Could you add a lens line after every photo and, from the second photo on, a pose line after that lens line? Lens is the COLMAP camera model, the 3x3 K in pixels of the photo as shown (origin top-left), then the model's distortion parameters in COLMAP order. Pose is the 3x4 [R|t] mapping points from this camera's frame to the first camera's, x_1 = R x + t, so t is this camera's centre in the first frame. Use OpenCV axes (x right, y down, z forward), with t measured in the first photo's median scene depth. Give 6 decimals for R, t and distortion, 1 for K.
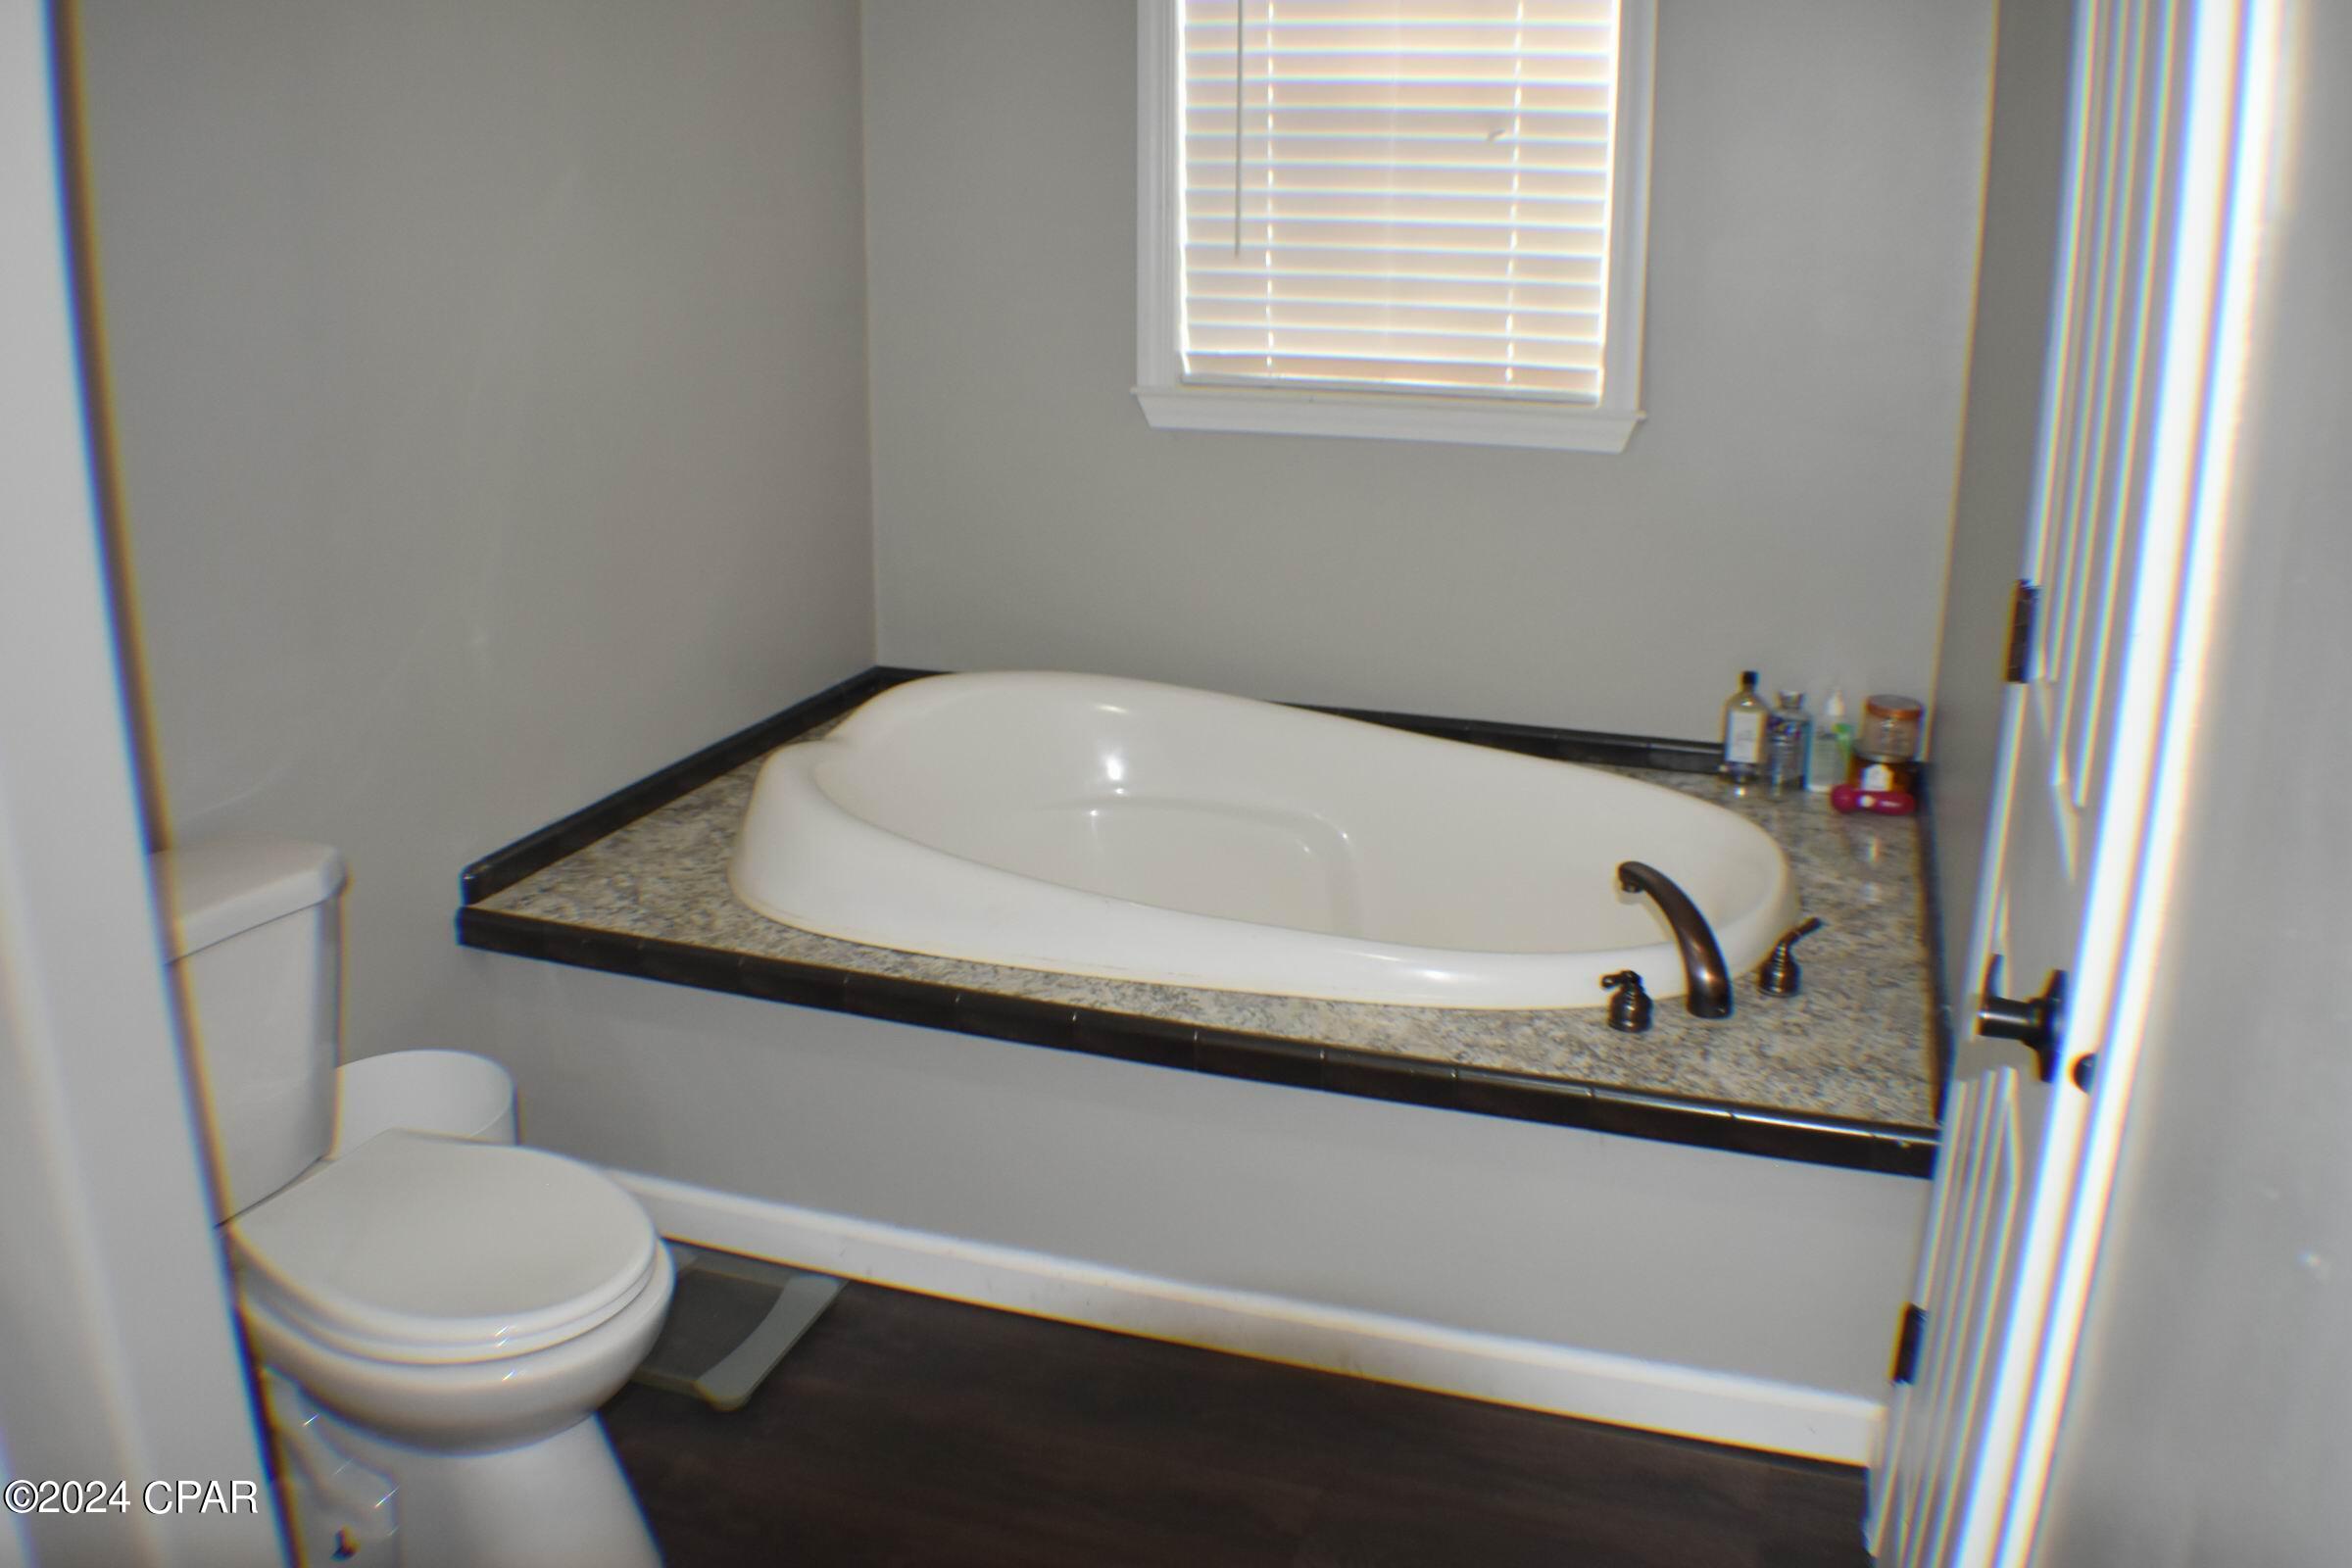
lens RADIAL K [[1926.2, 0, 1176.0], [0, 1926.2, 784.0], [0, 0, 1]] dist [-0.163244, 0.002408]
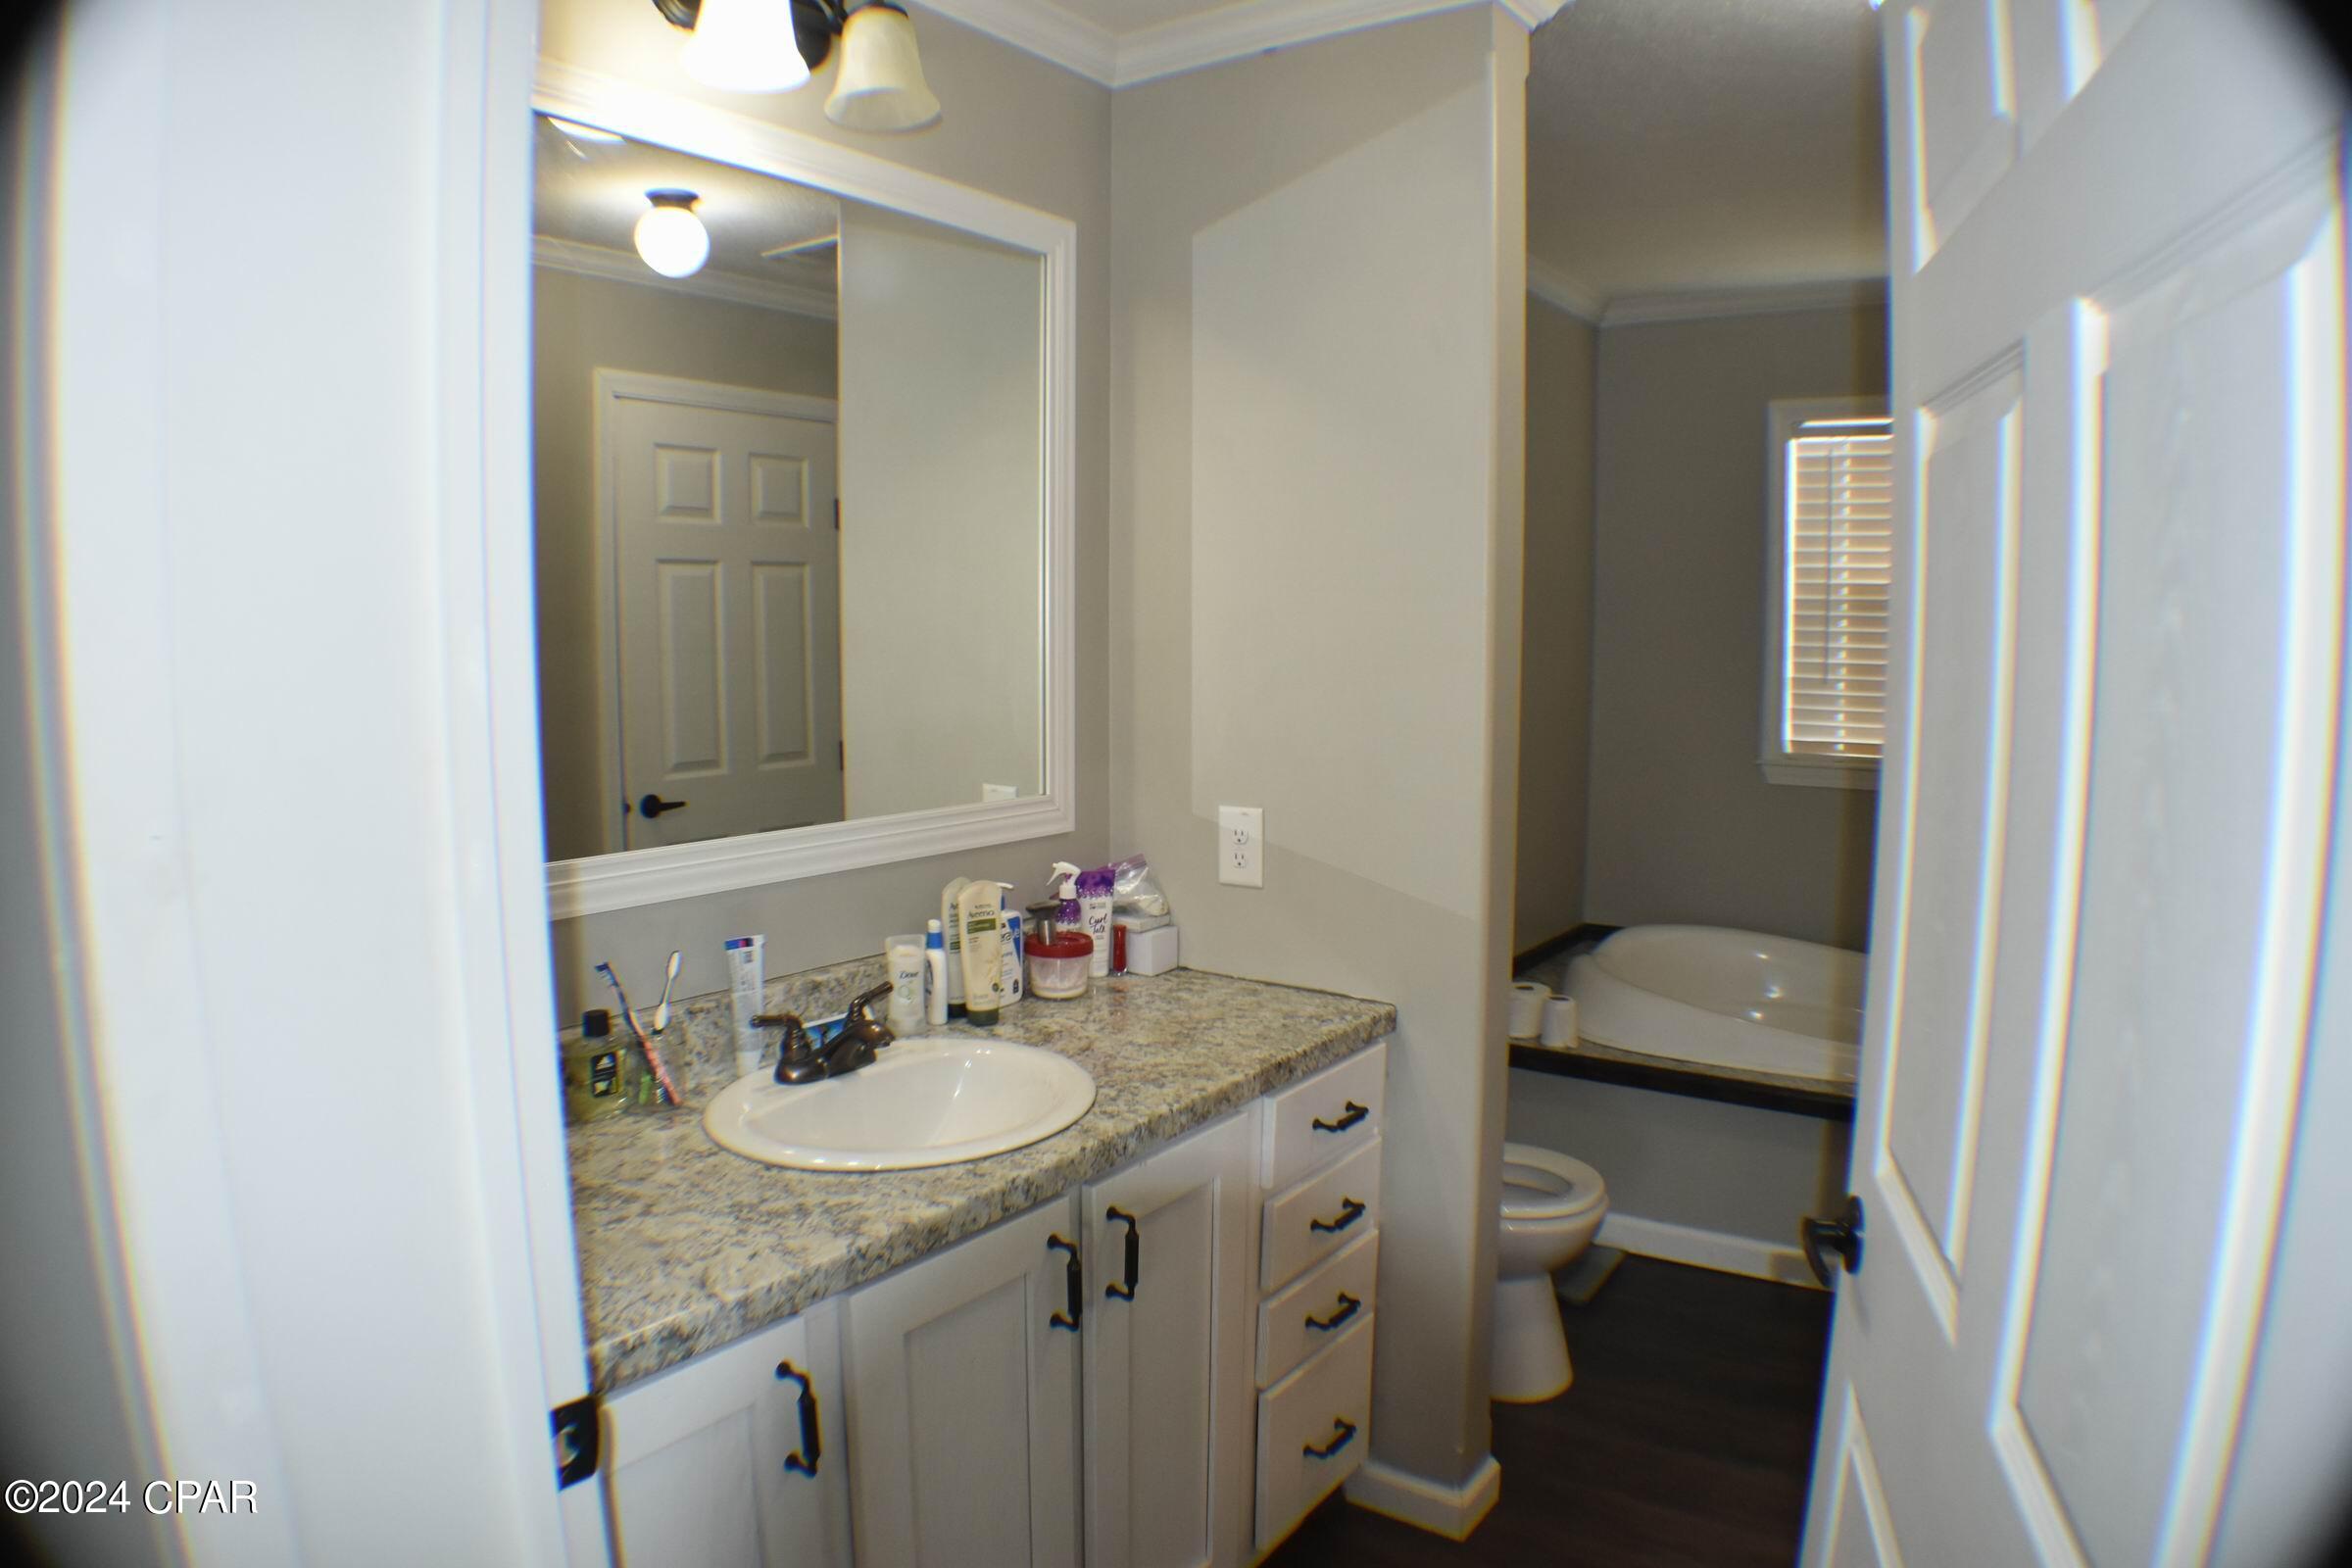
lens RADIAL K [[1473.8, 0, 1189.7], [0, 1473.8, 796.2], [0, 0, 1]] dist [-0.180595, 0.033429]
pose [[0.964891, 0.025896, -0.261370, -0.195270], [-0.074302, 0.981391, -0.177064, 0.095530], [0.251921, 0.190268, 0.948859, -0.359392]]
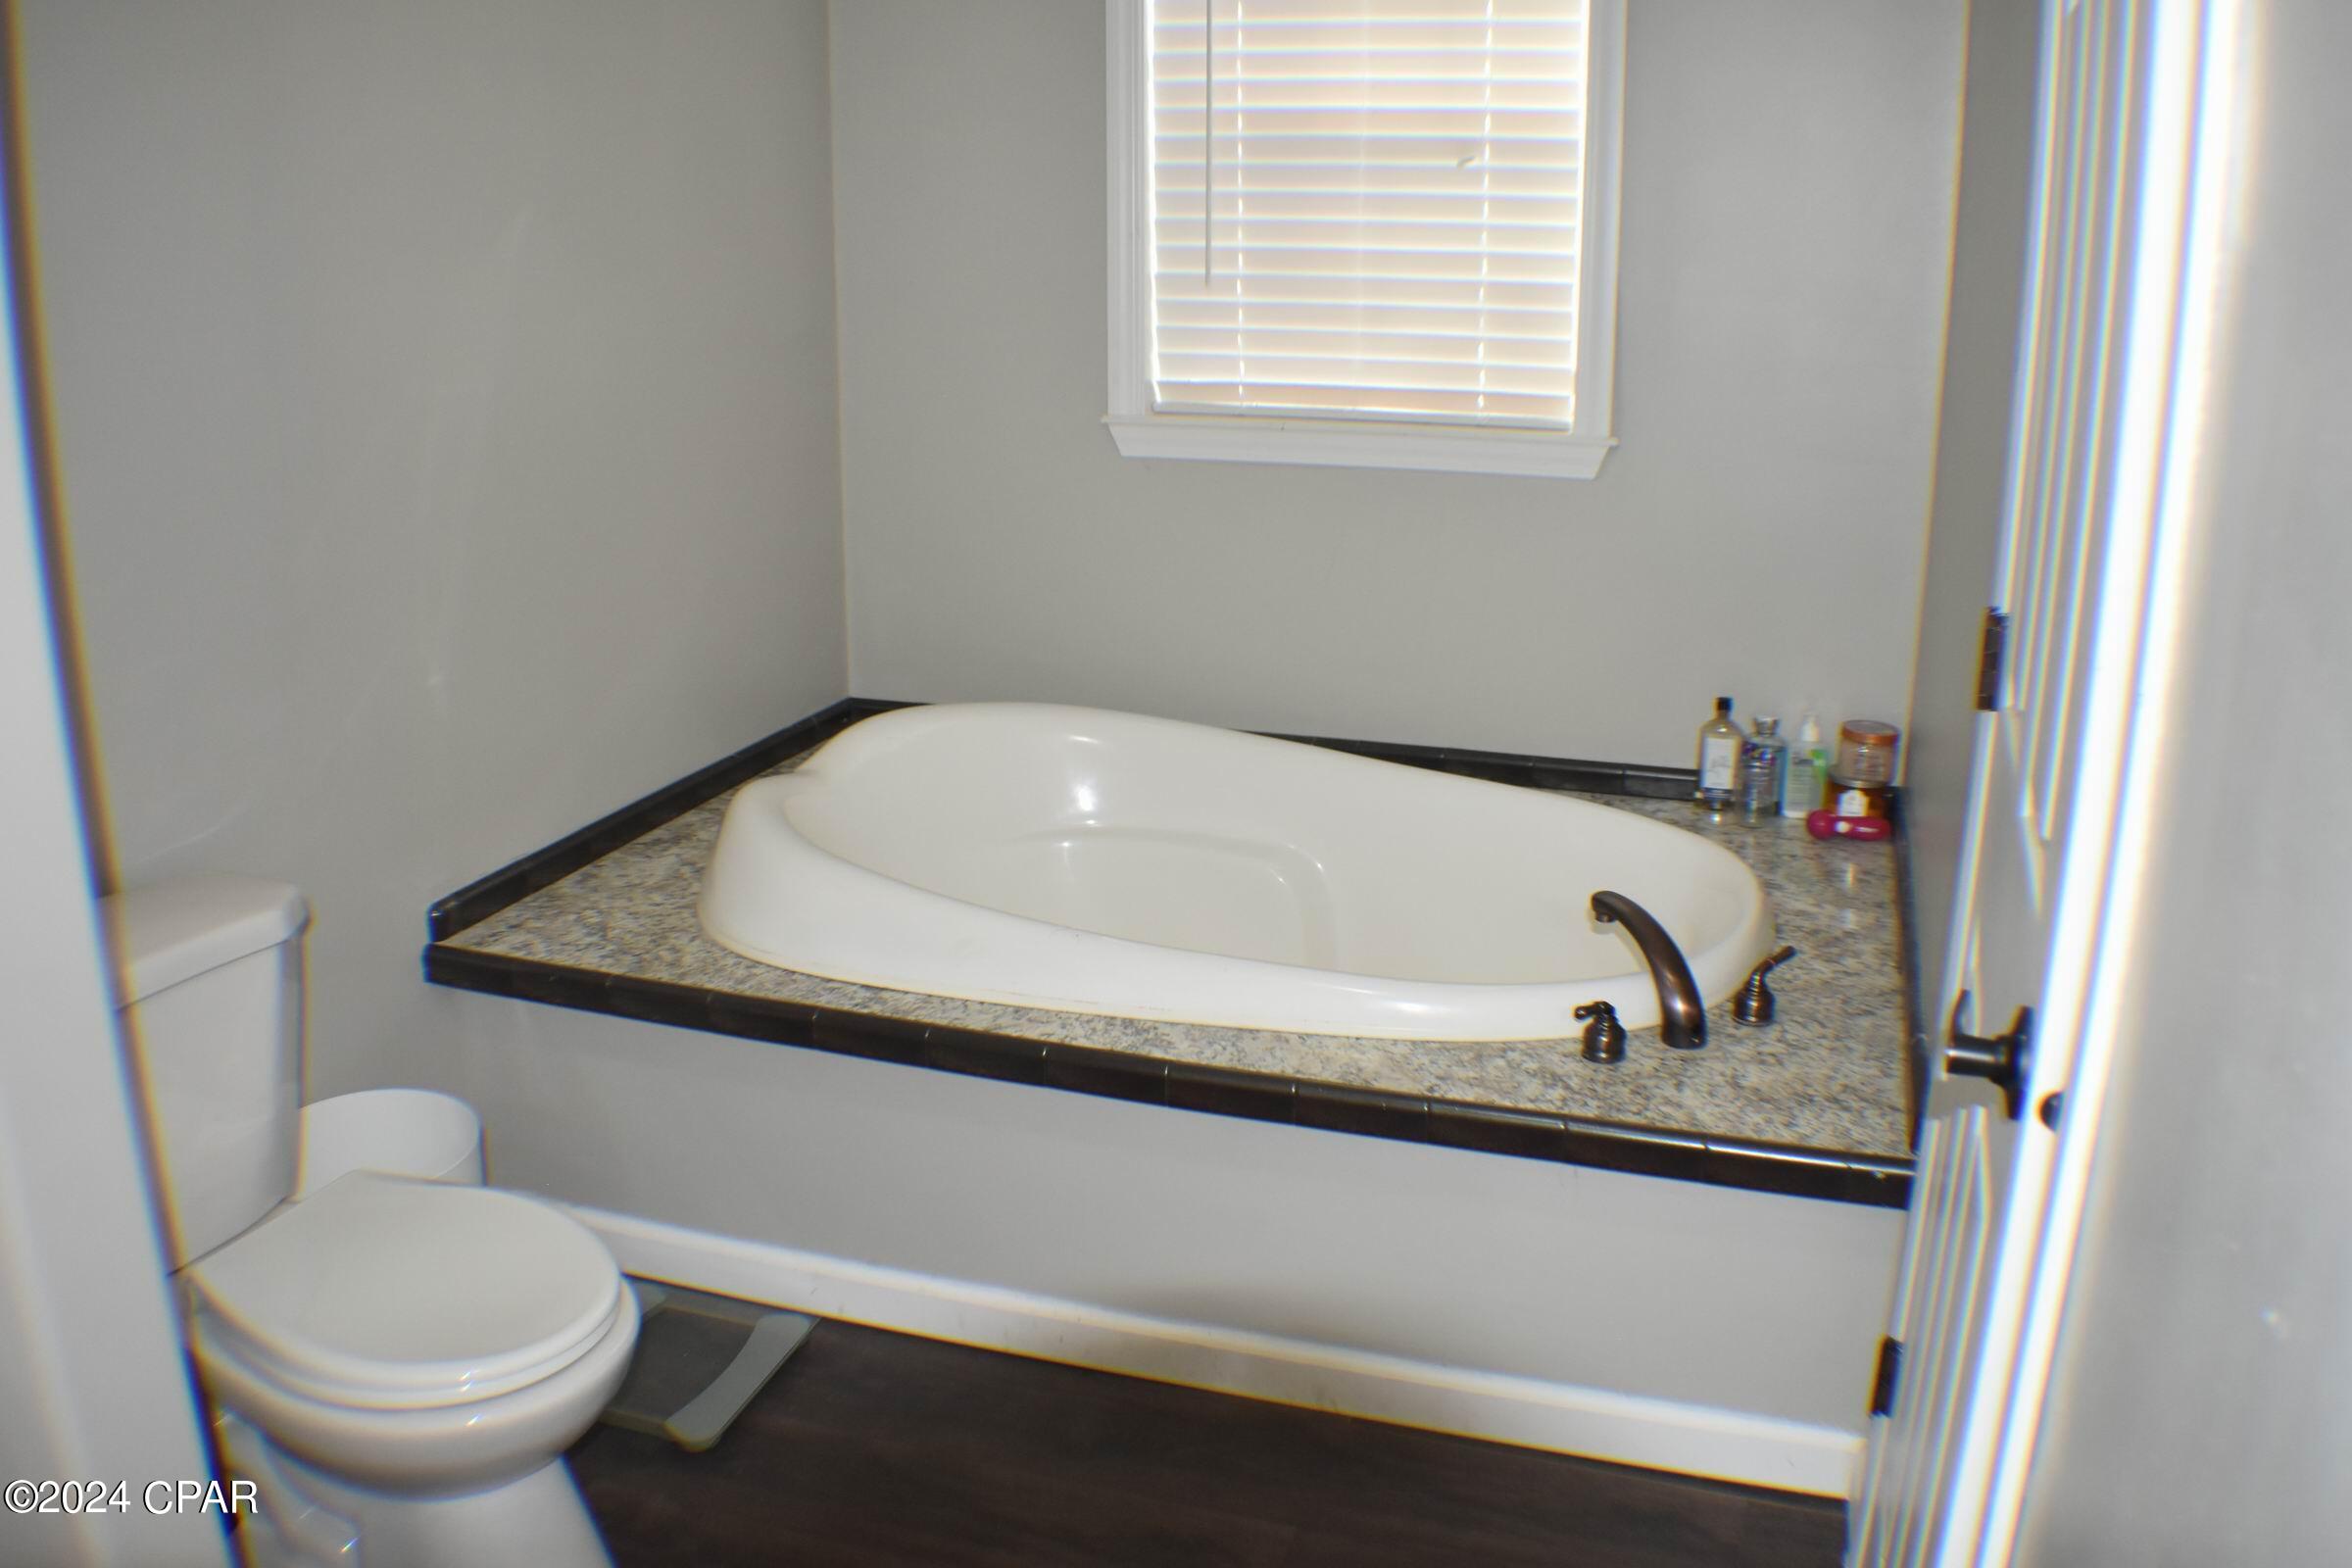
lens RADIAL K [[1926.2, 0, 1176.0], [0, 1926.2, 784.0], [0, 0, 1]] dist [-0.163244, 0.002408]
pose [[0.999946, -0.006712, 0.007889, 0.006404], [0.006813, 0.999895, -0.012765, -0.003208], [-0.007802, 0.012818, 0.999887, 0.004907]]
